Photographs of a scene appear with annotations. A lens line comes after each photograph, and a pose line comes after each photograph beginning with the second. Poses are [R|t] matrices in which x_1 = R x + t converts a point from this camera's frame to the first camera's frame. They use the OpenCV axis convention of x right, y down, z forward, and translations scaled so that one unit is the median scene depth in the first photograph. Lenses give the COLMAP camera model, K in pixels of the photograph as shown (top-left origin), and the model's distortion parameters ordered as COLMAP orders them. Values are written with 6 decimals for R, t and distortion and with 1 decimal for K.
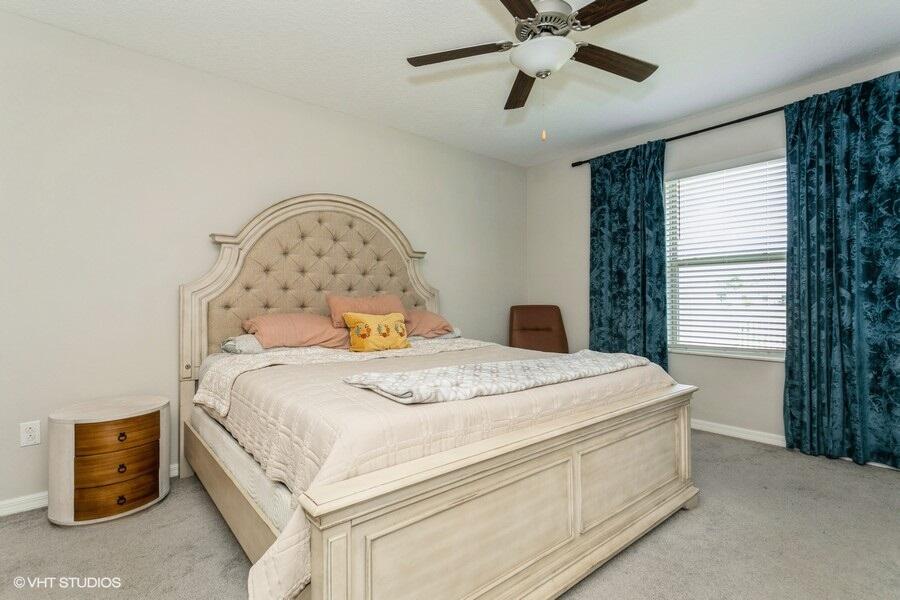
lens RADIAL K [[436.4, 0, 448.8], [0, 436.4, 298.1], [0, 0, 1]] dist [0.005565, 0.000268]
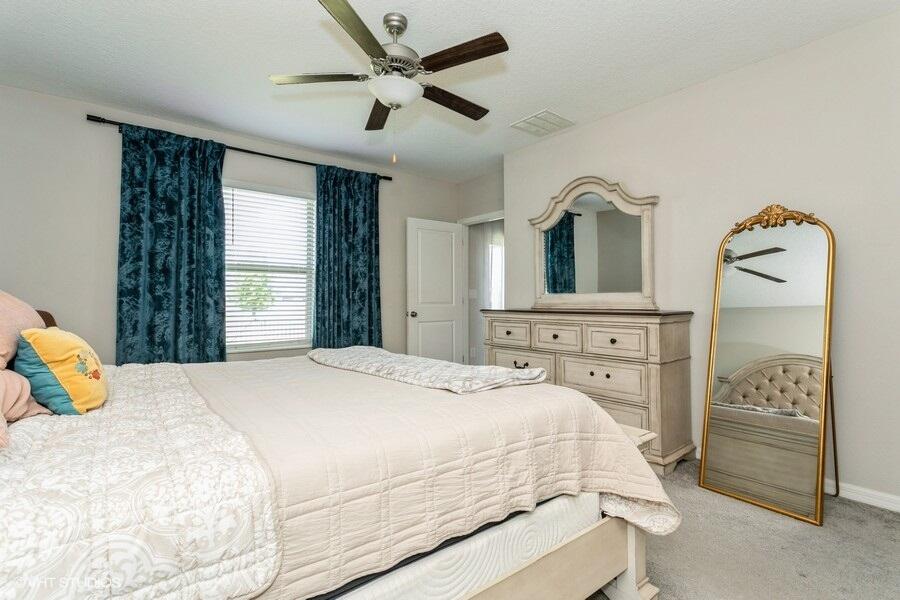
lens RADIAL K [[436.4, 0, 448.8], [0, 436.4, 299.9], [0, 0, 1]] dist [0.005565, 0.000268]
pose [[0.014544, 0.015670, 0.999771, -0.505365], [0.005351, 0.999862, -0.015749, 0.017325], [-0.999880, 0.005579, 0.014459, 0.454859]]
